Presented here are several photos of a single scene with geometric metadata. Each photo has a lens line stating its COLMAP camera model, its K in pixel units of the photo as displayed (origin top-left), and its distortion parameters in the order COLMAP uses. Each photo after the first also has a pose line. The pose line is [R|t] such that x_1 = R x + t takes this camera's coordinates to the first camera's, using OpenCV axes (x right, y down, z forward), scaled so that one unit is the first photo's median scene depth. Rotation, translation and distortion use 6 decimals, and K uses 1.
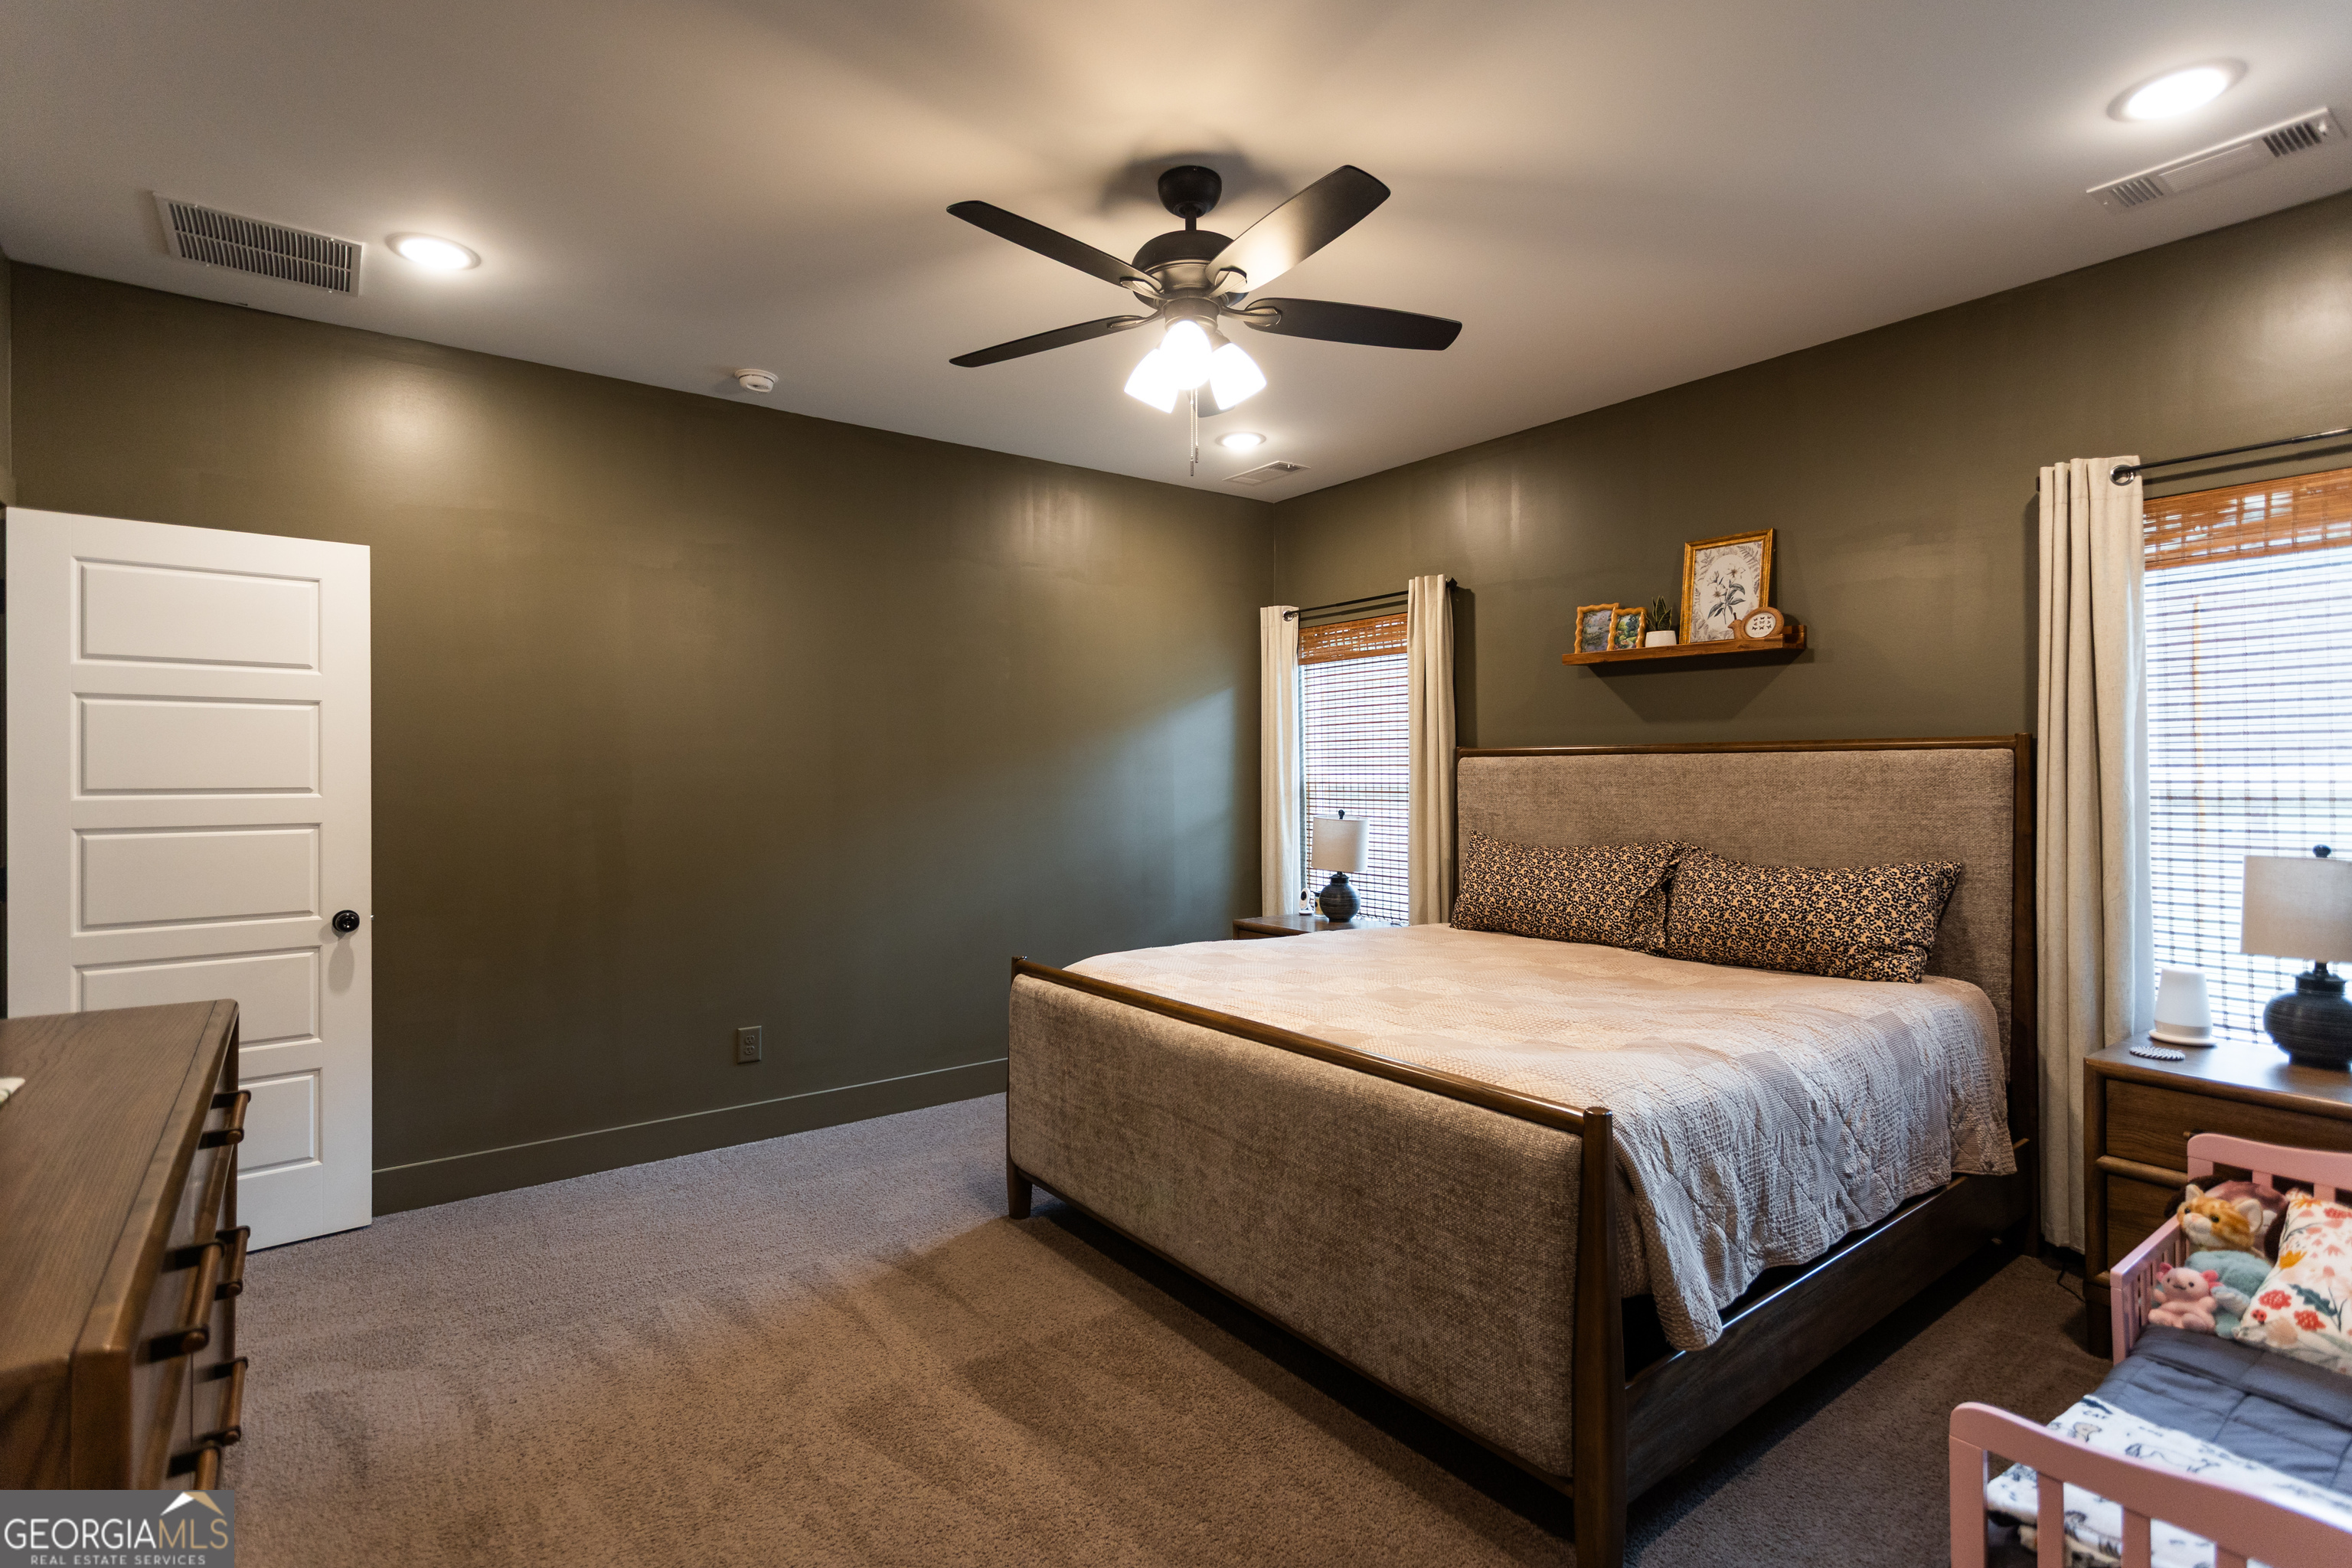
lens RADIAL K [[1119.3, 0, 1164.3], [0, 1119.3, 775.1], [0, 0, 1]] dist [0.001261, 0.001936]
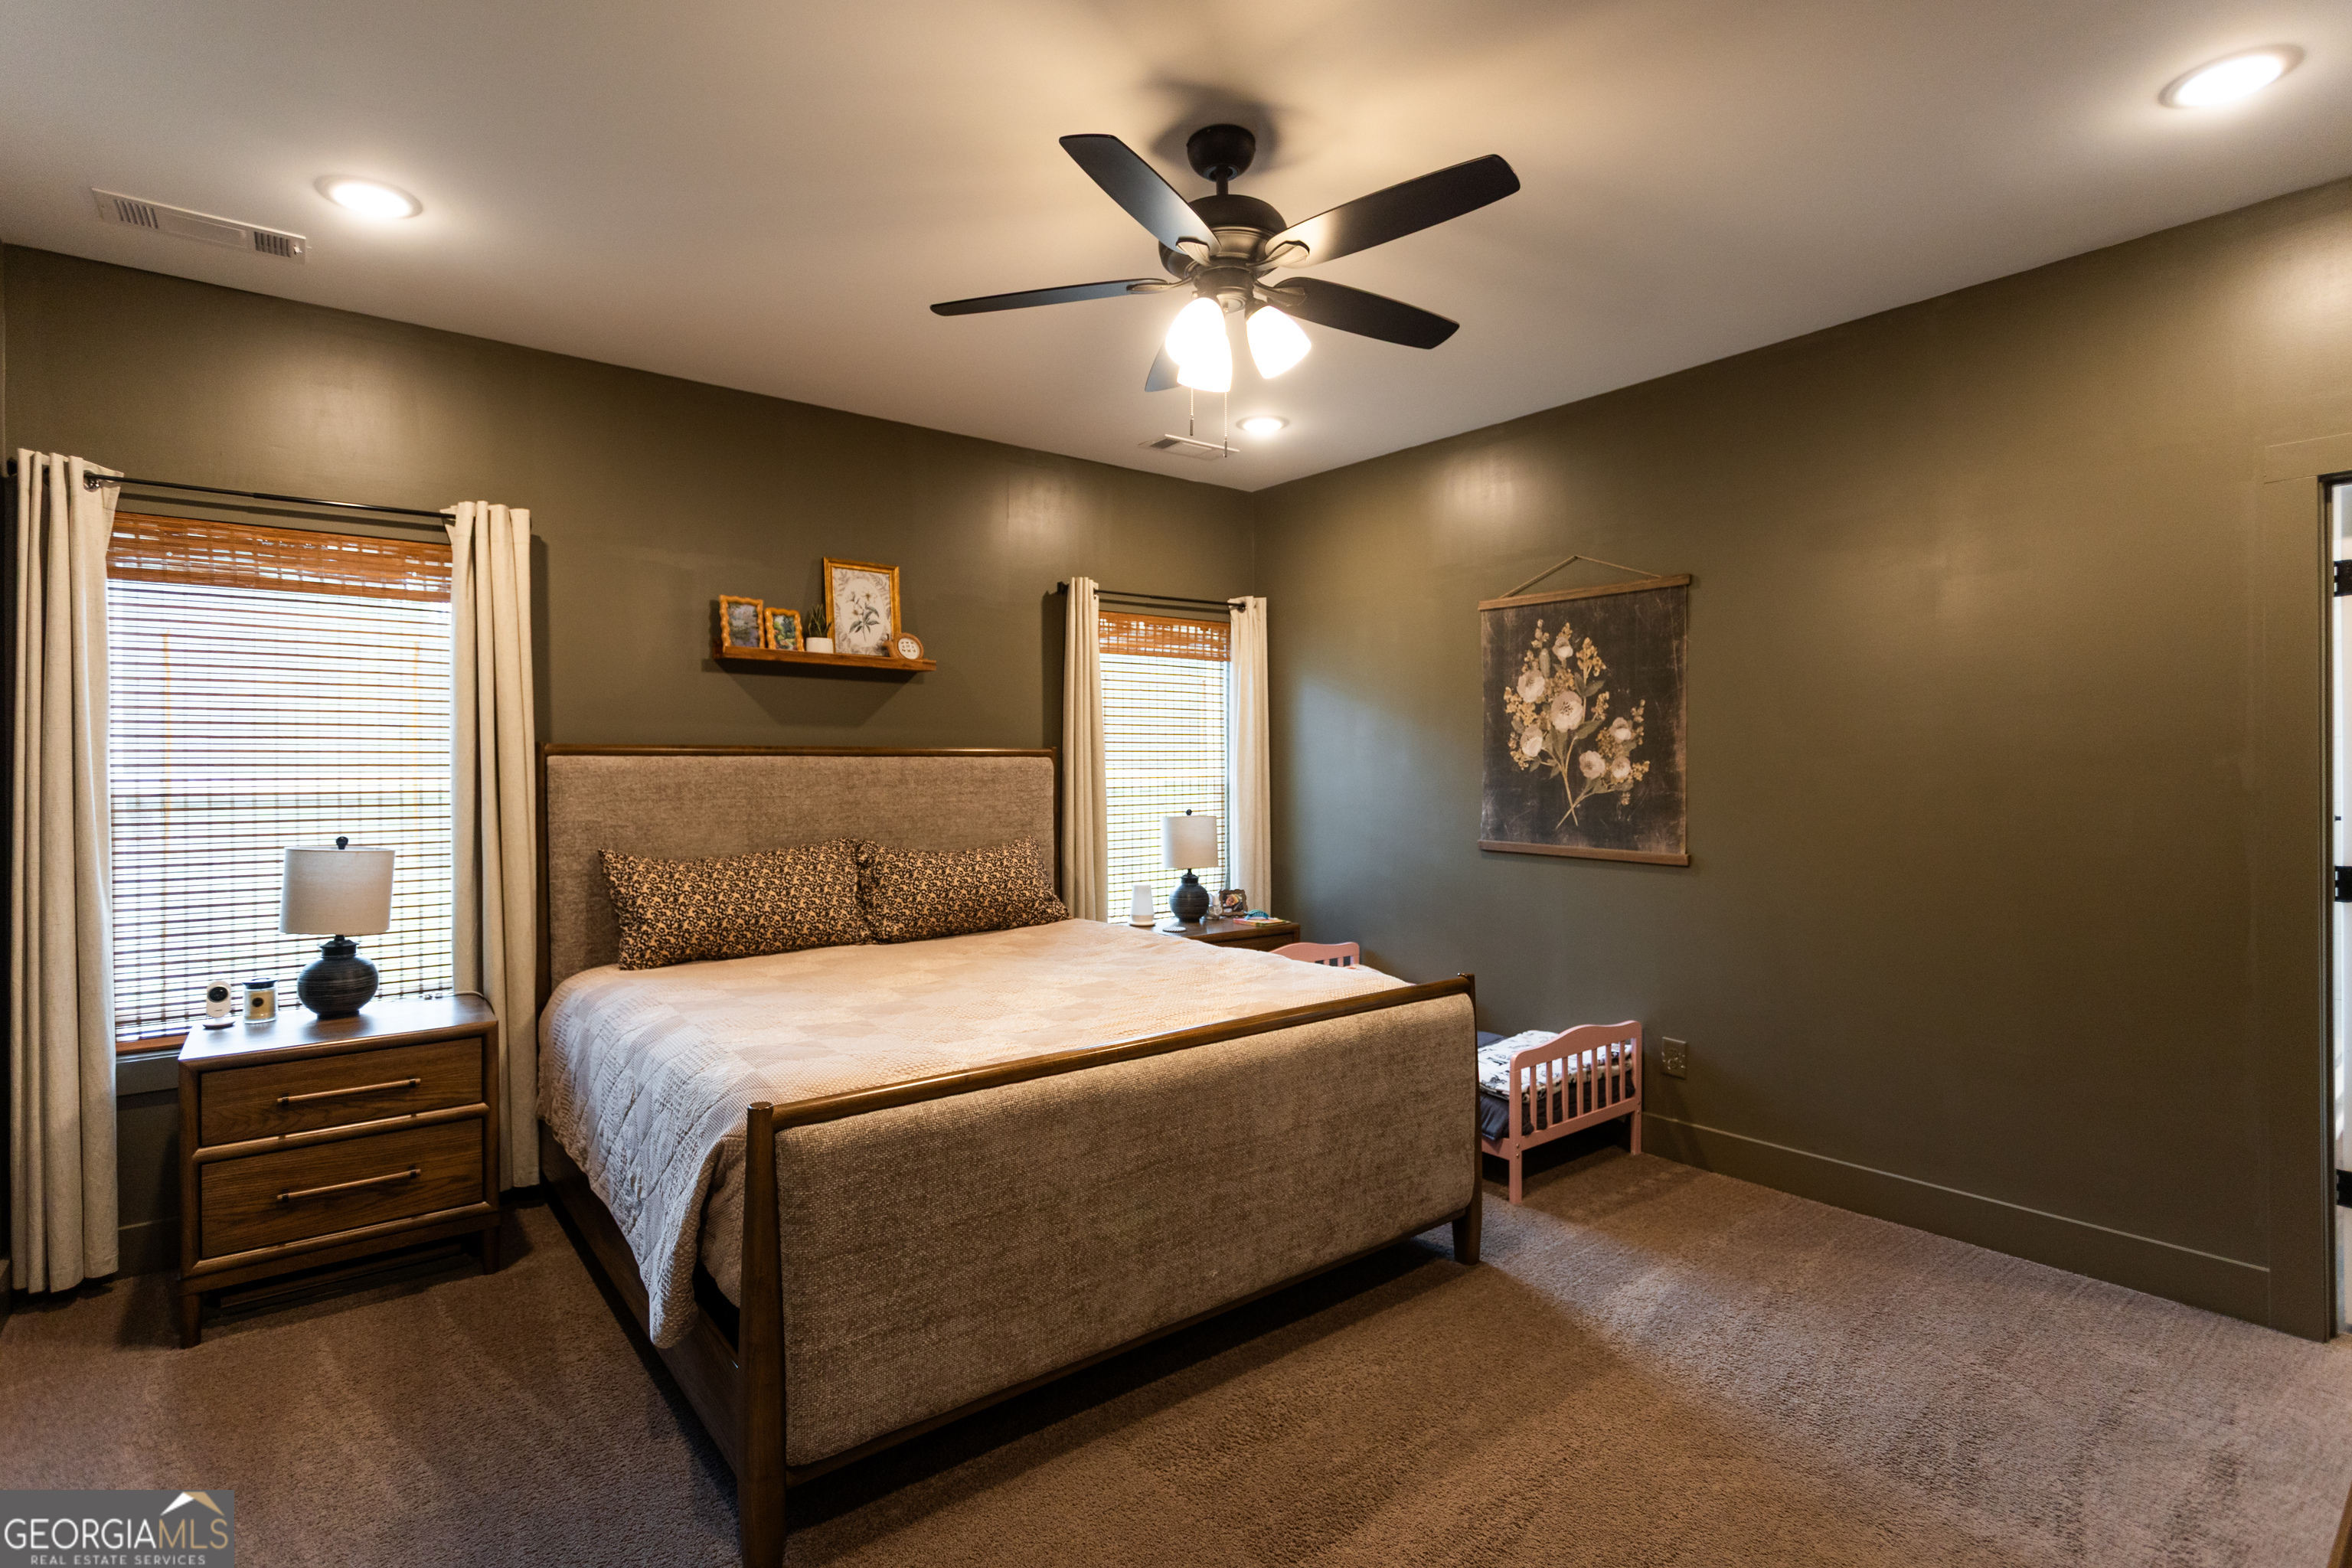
lens RADIAL K [[1119.3, 0, 1168.1], [0, 1119.3, 772.8], [0, 0, 1]] dist [0.001261, 0.001936]
pose [[-0.023222, -0.008327, 0.999696, -0.594894], [0.000333, 0.999965, 0.008337, -0.011916], [-0.999730, 0.000527, -0.023219, 0.689749]]
